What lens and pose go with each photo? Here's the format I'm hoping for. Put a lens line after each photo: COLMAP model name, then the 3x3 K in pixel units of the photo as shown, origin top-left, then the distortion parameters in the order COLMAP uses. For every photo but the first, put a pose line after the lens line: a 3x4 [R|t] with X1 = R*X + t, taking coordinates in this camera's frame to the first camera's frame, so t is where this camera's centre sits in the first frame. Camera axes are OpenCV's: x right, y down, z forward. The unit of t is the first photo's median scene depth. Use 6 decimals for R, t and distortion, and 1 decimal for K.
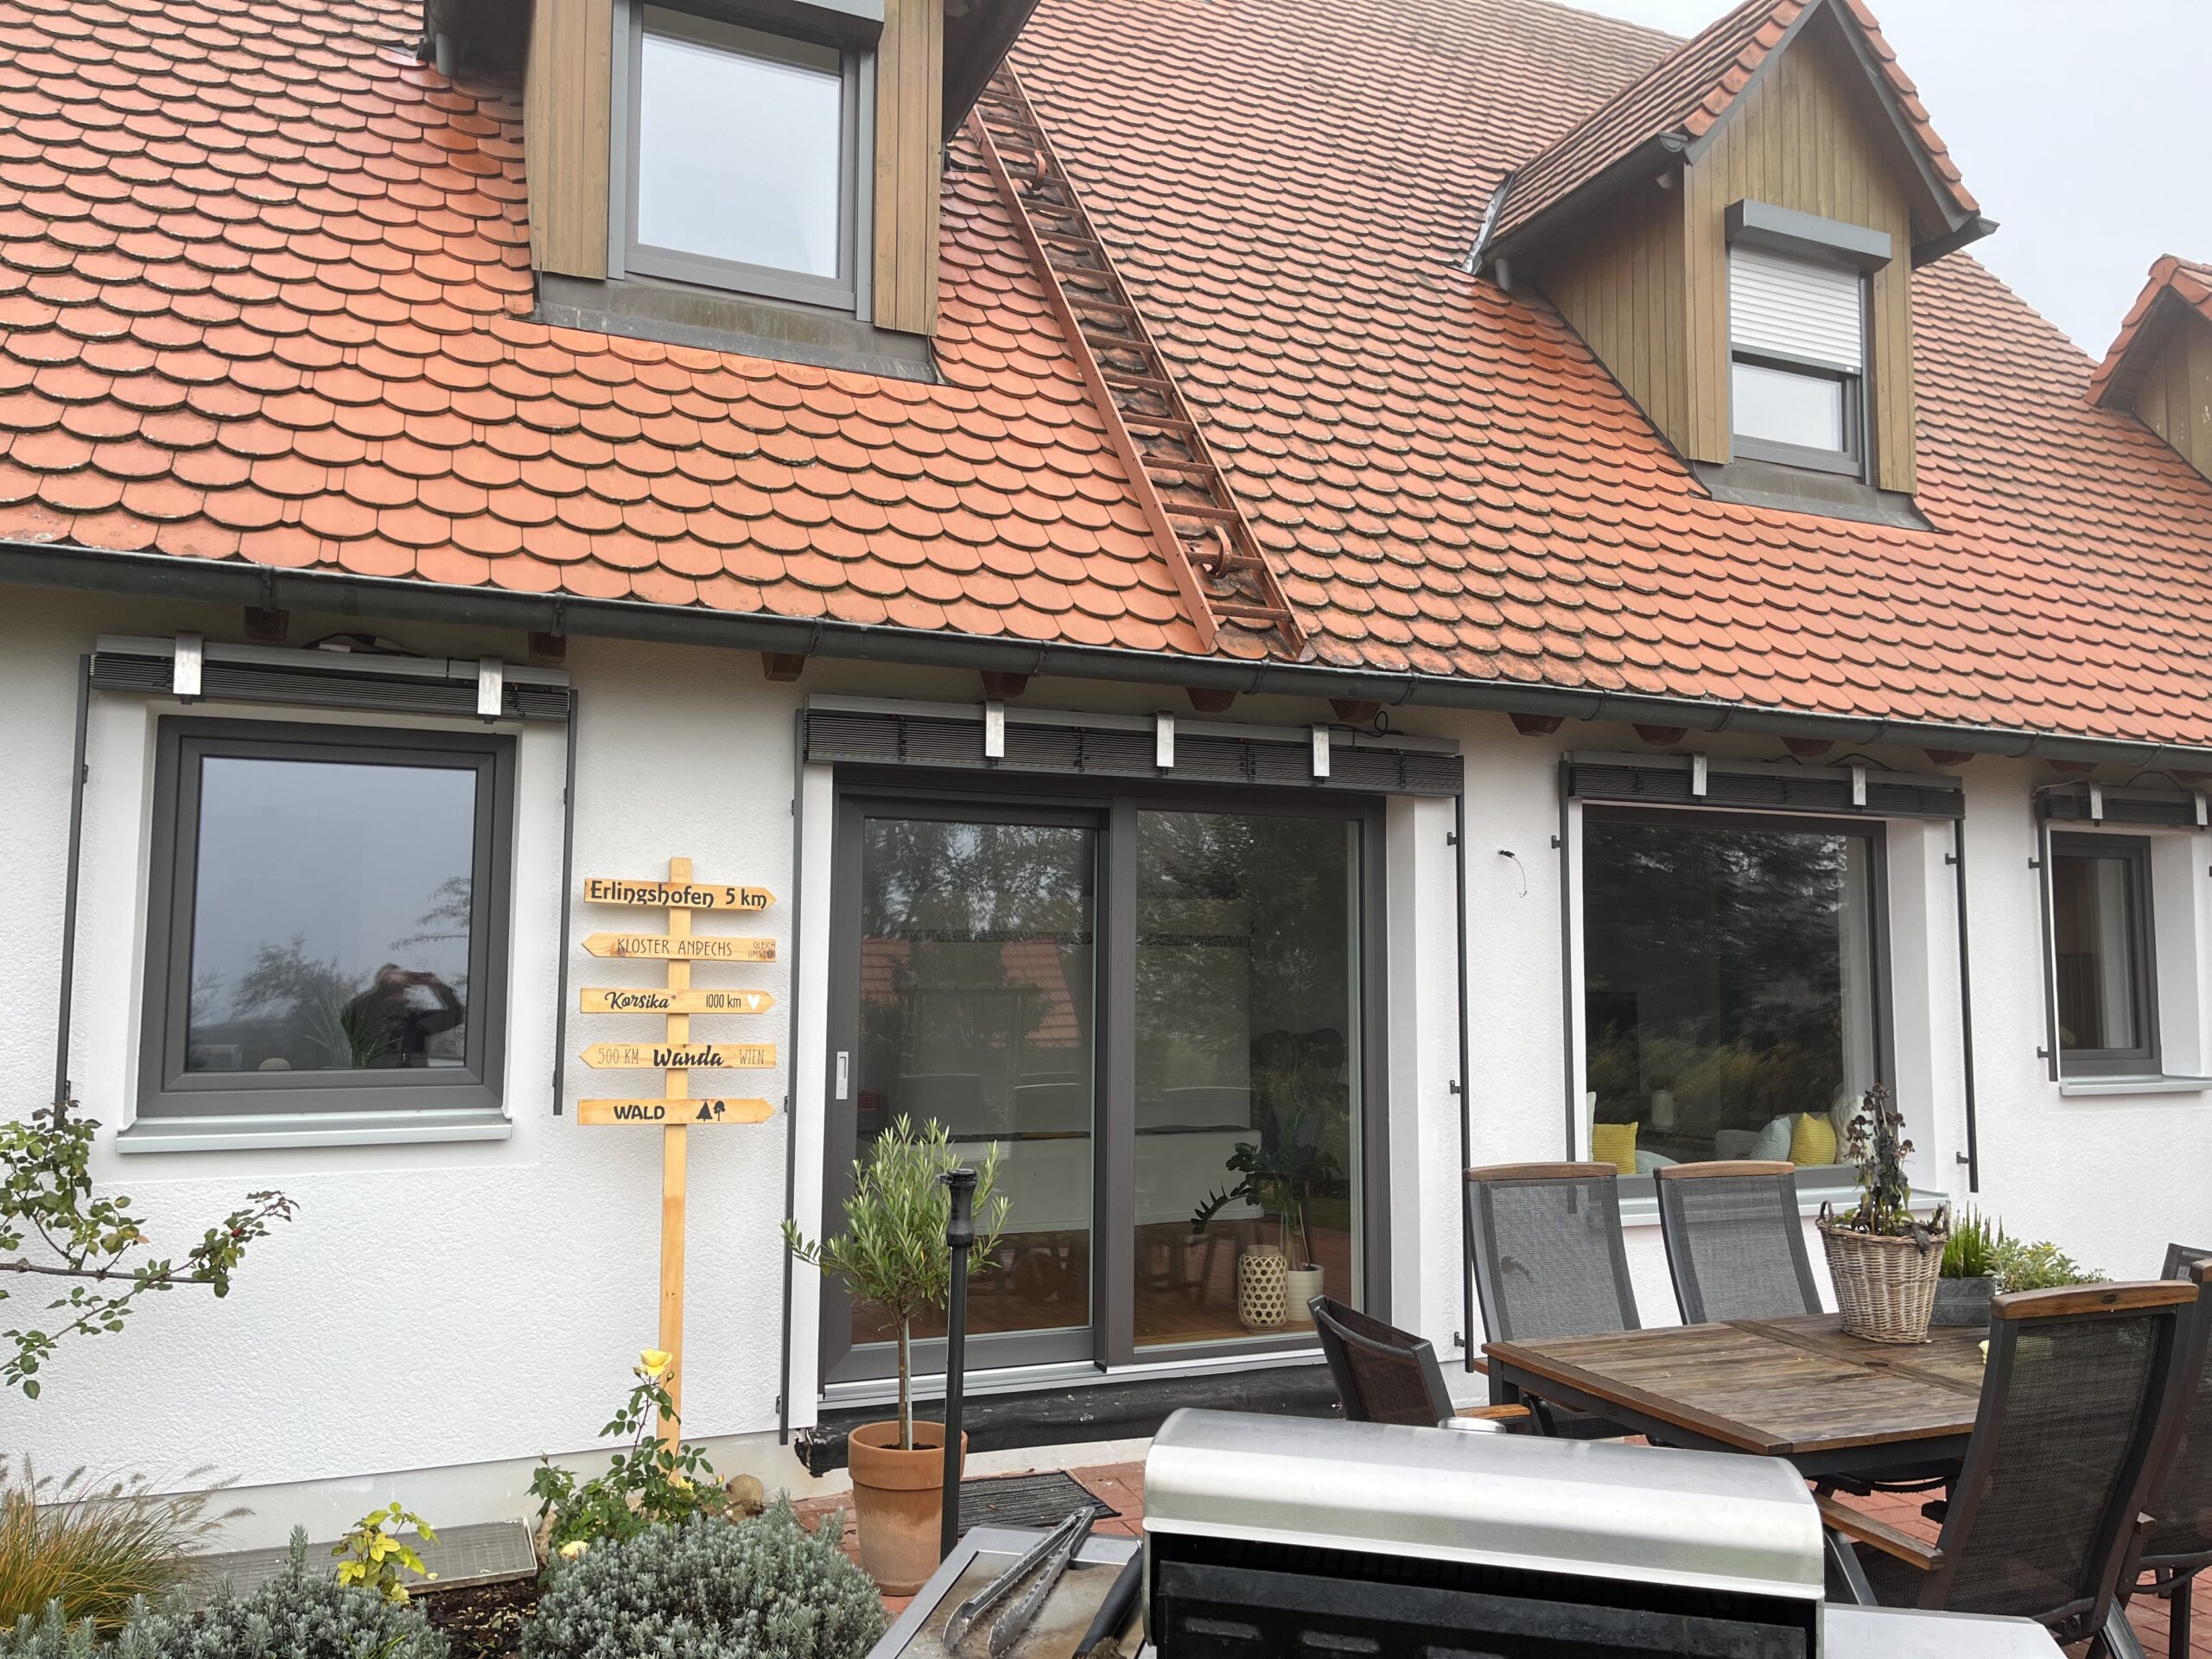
lens RADIAL K [[1640.3, 0, 1106.0], [0, 1640.3, 833.8], [0, 0, 1]] dist [0.055422, -0.066324]
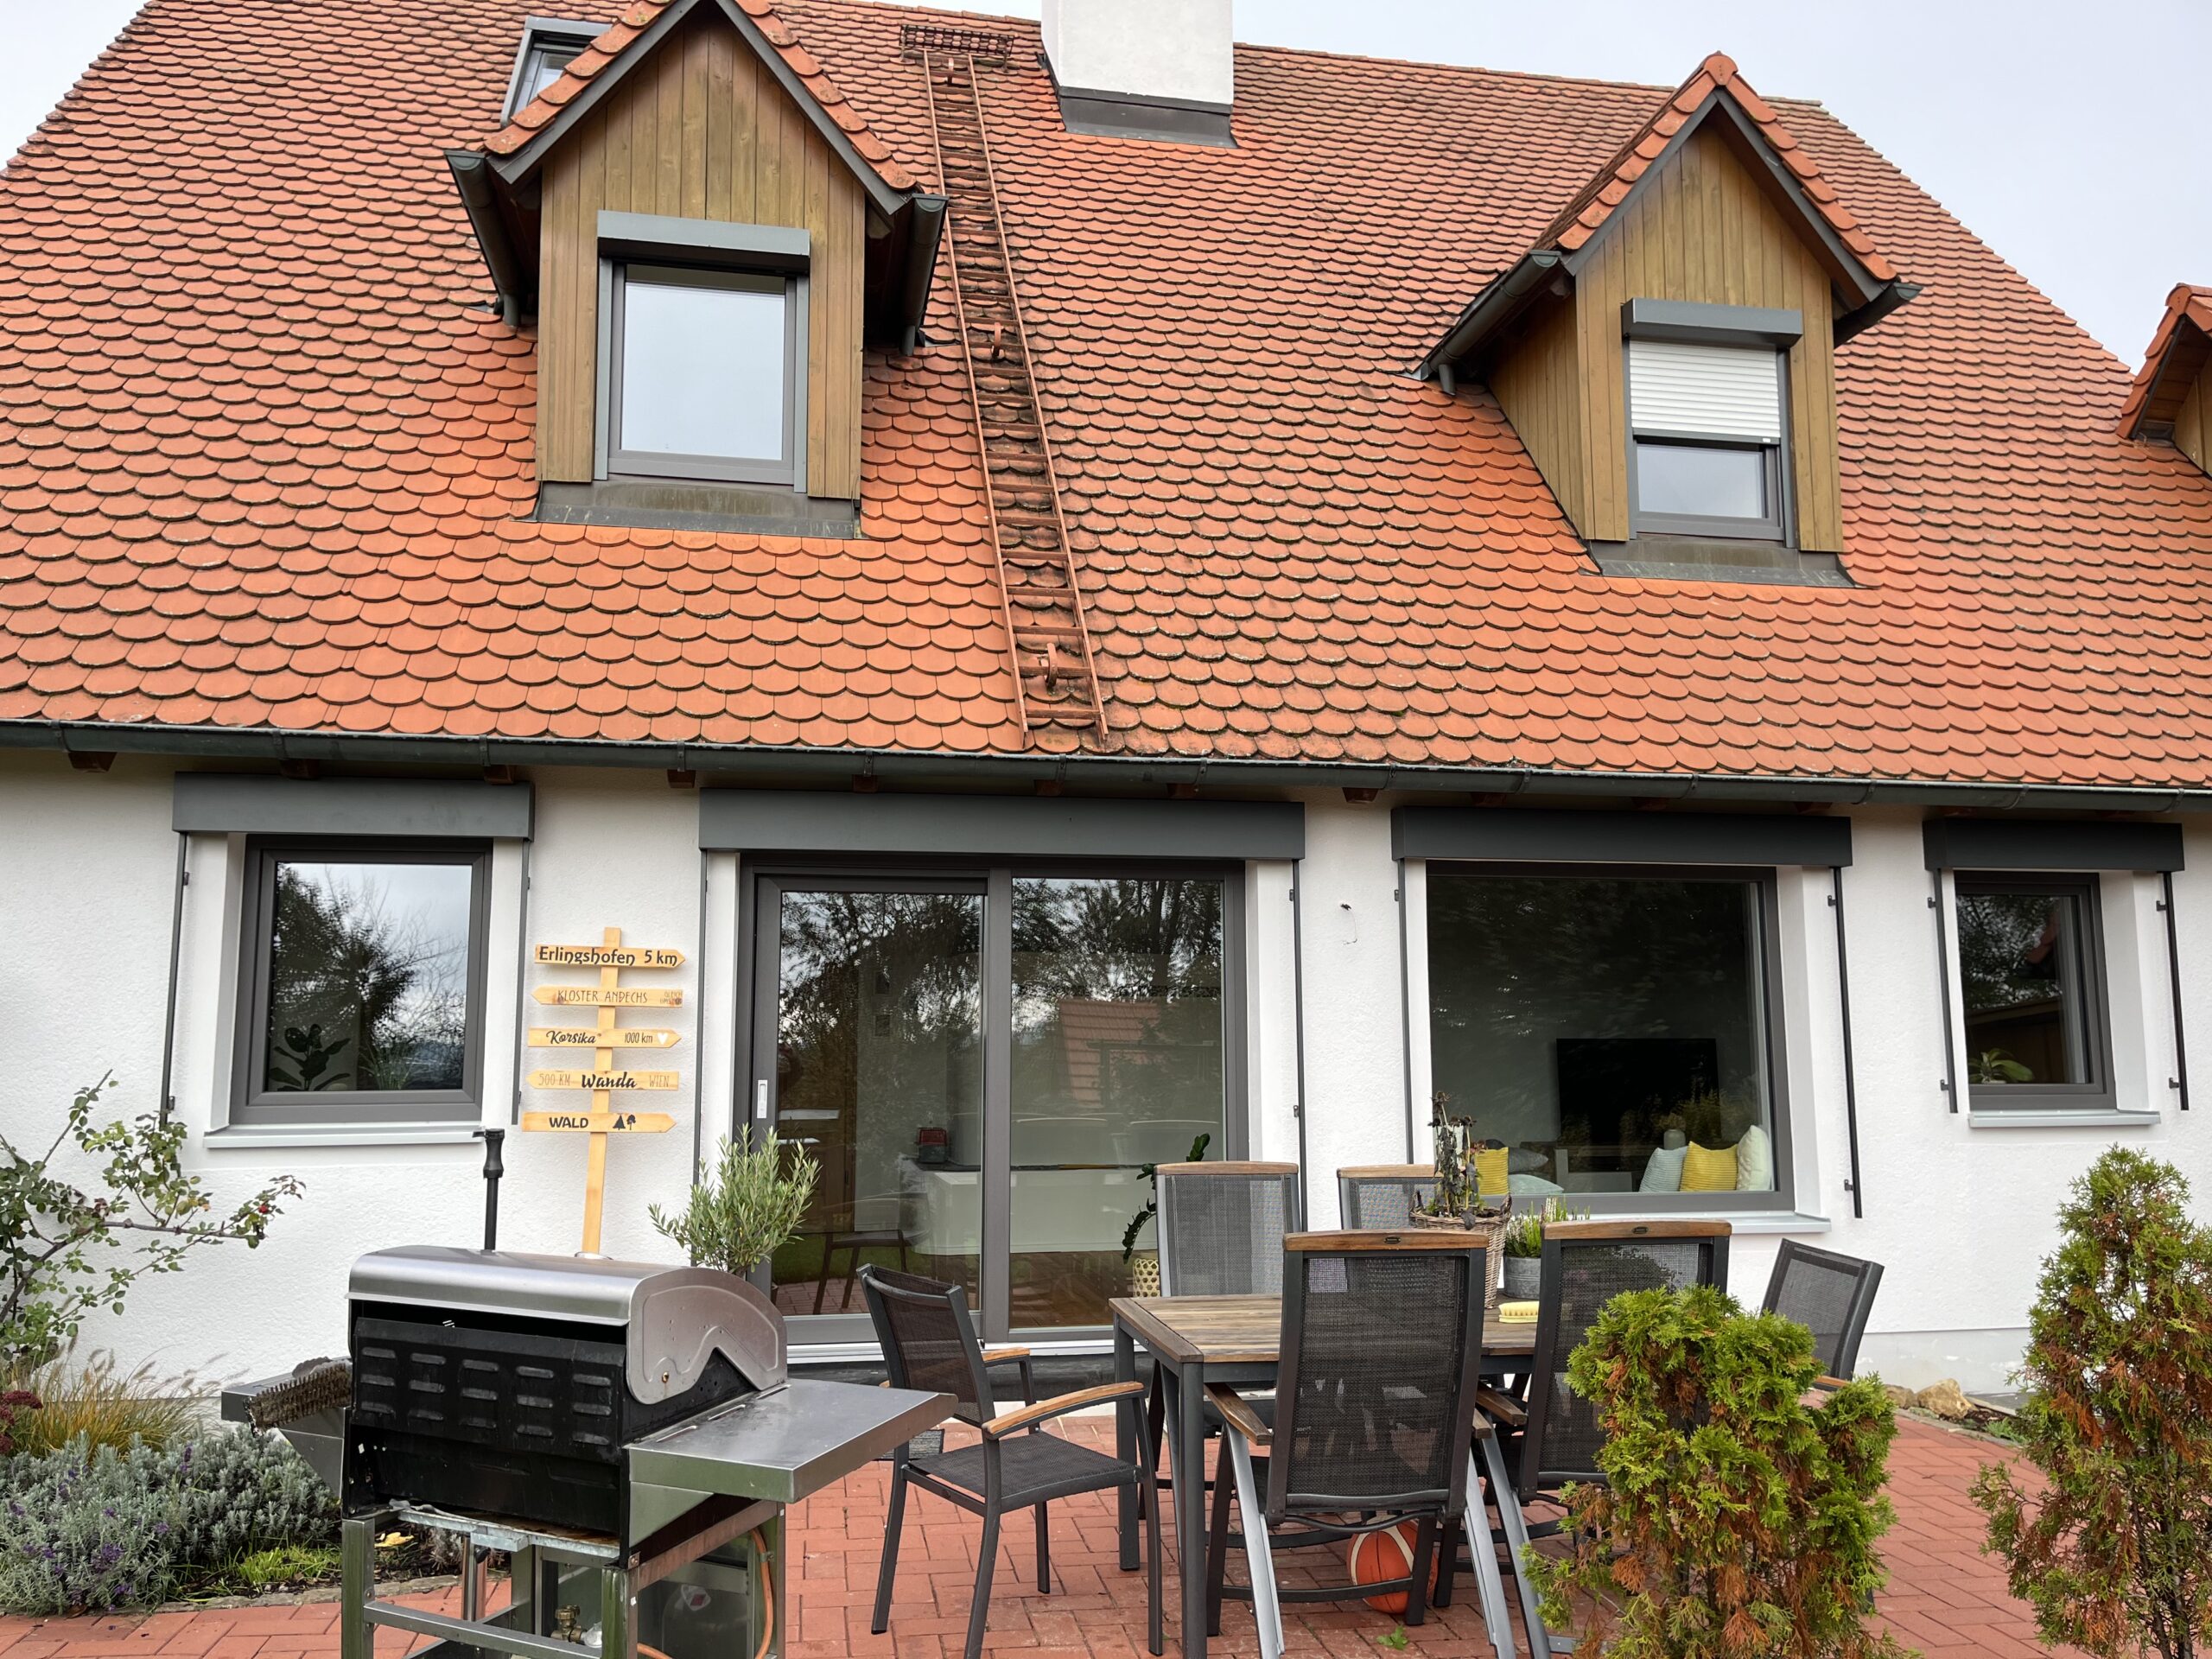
lens RADIAL K [[1640.3, 0, 1106.0], [0, 1640.3, 833.8], [0, 0, 1]] dist [0.055422, -0.066324]
pose [[0.975585, -0.033331, -0.217080, 0.330863], [0.026153, 0.999015, -0.035860, -0.002014], [0.218061, 0.029307, 0.975495, -0.151758]]
